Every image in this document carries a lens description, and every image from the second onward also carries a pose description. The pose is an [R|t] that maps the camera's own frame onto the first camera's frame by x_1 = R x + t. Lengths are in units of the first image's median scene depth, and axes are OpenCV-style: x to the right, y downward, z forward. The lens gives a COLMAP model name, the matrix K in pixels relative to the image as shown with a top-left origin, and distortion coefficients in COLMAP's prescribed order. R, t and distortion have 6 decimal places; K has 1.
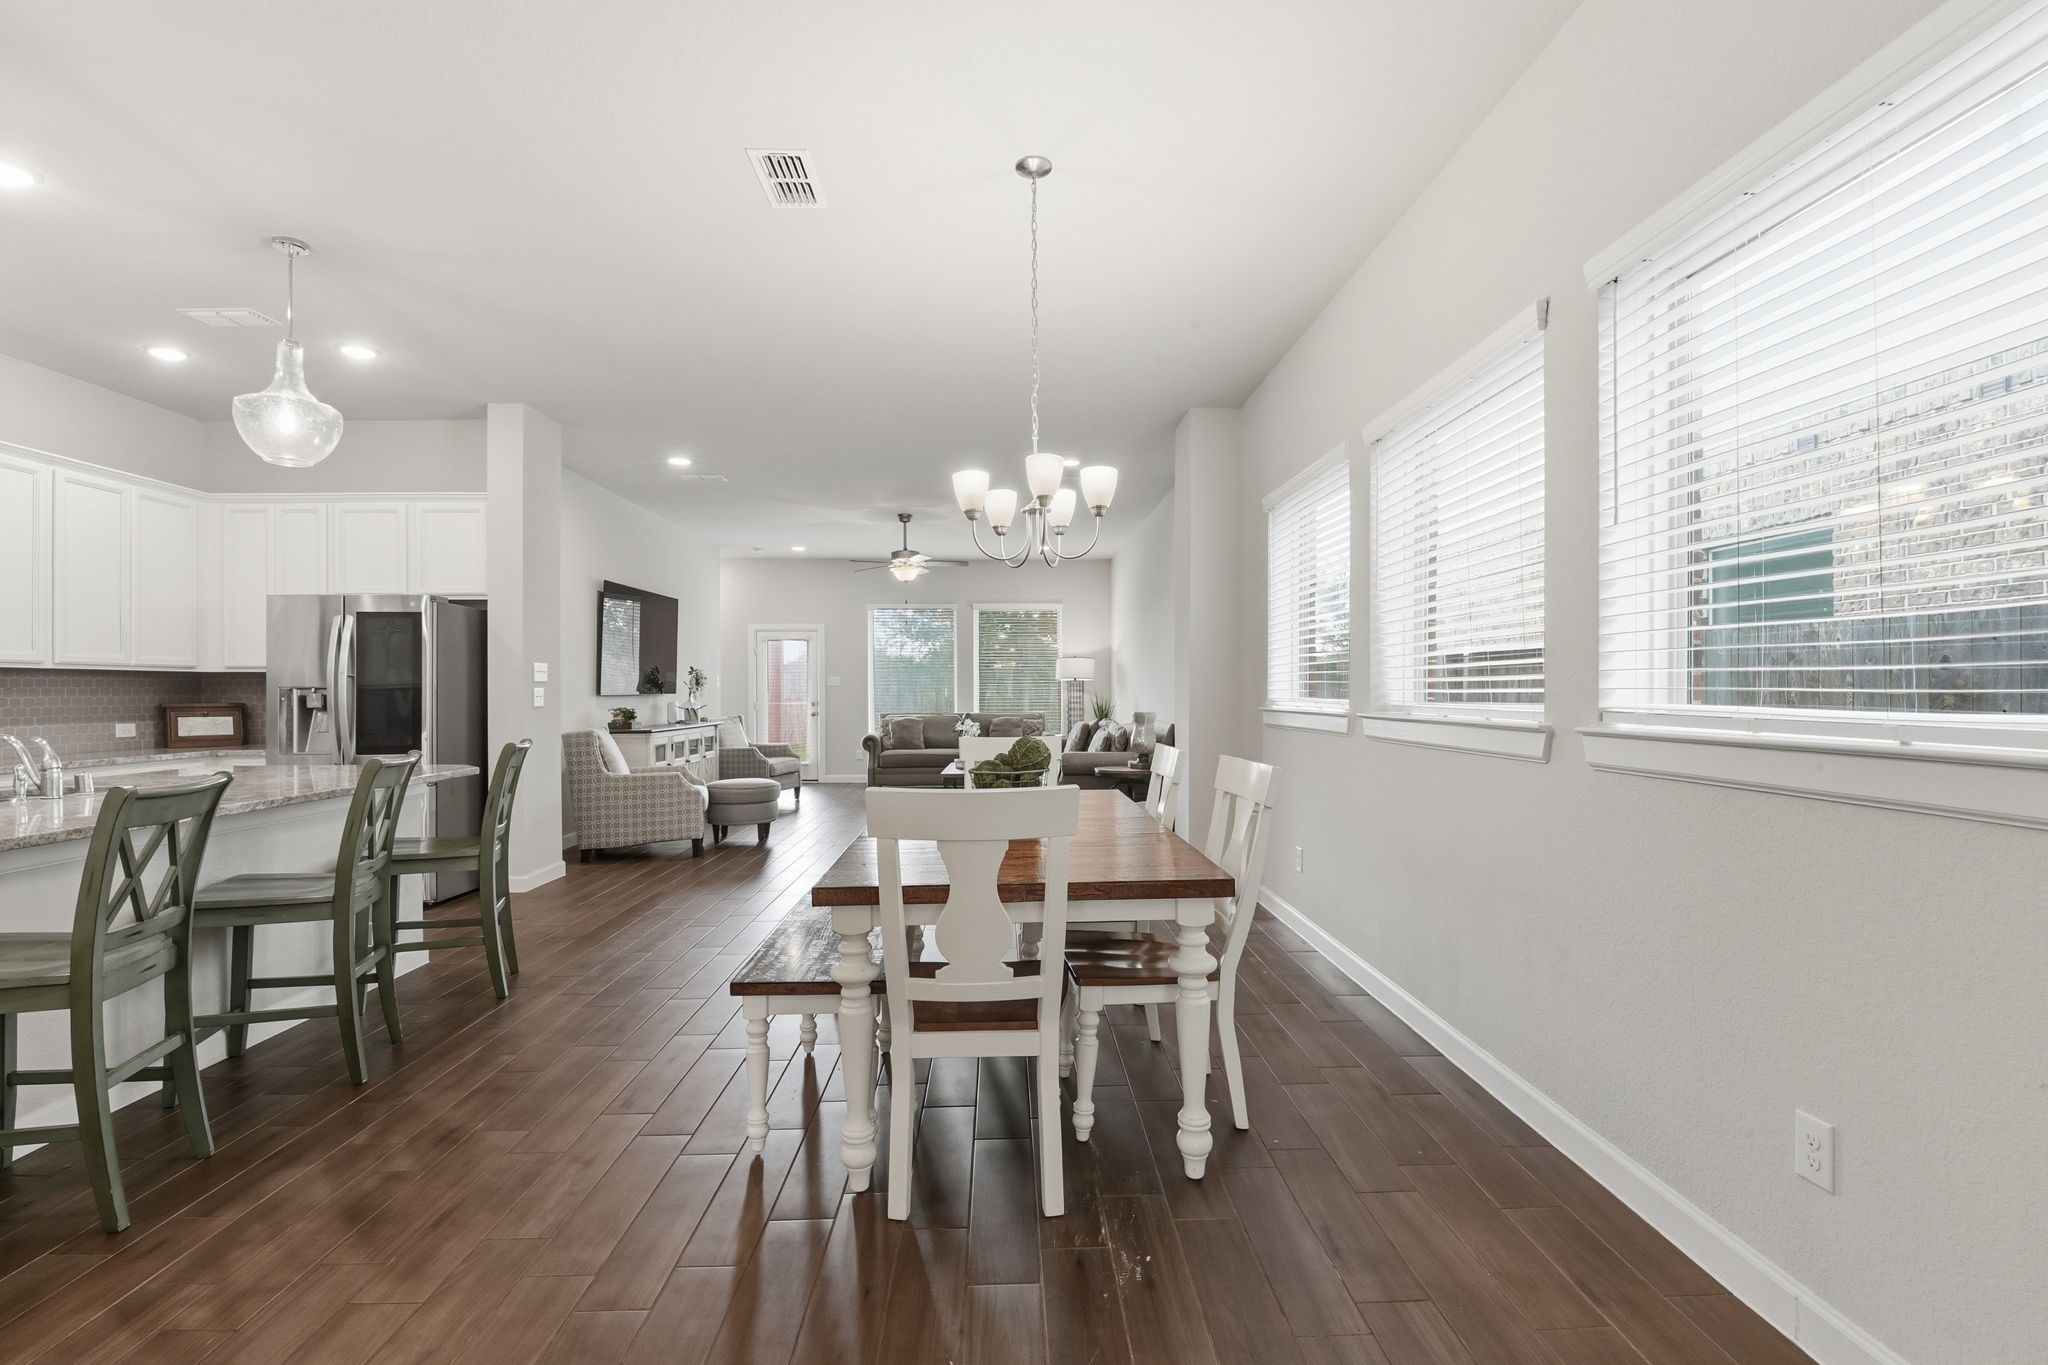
lens RADIAL K [[898.2, 0, 1028.1], [0, 898.2, 691.8], [0, 0, 1]] dist [-0.017064, -0.001873]
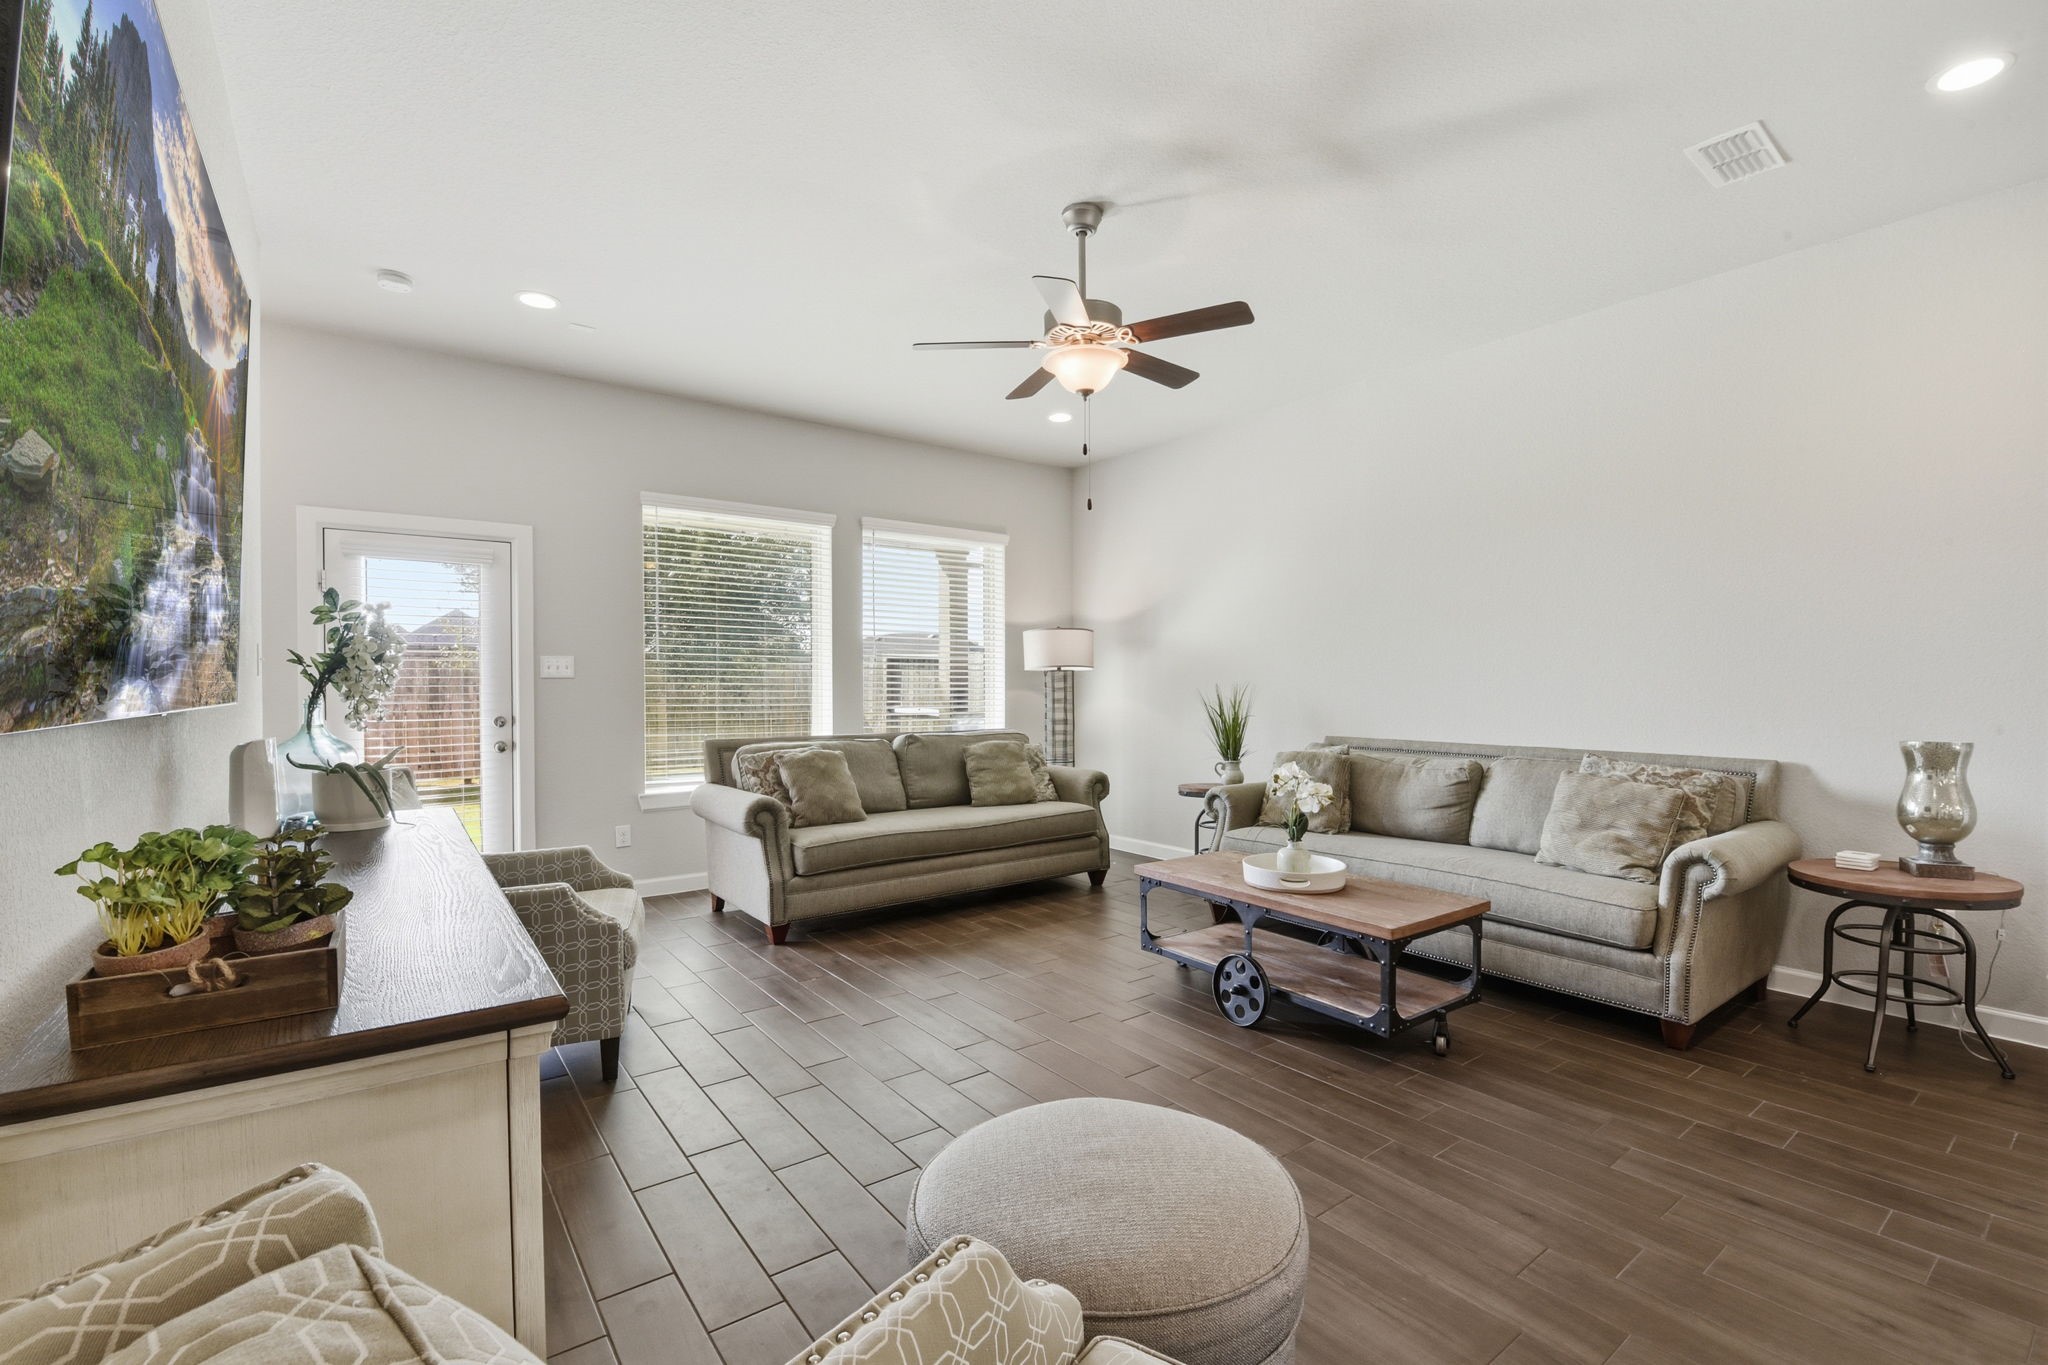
lens RADIAL K [[898.2, 0, 1040.3], [0, 898.2, 690.6], [0, 0, 1]] dist [-0.017064, -0.001873]
pose [[0.819951, -0.003358, 0.572424, -0.300447], [0.002621, 0.999994, 0.002112, -0.001123], [-0.572428, -0.000231, 0.819955, 0.588790]]
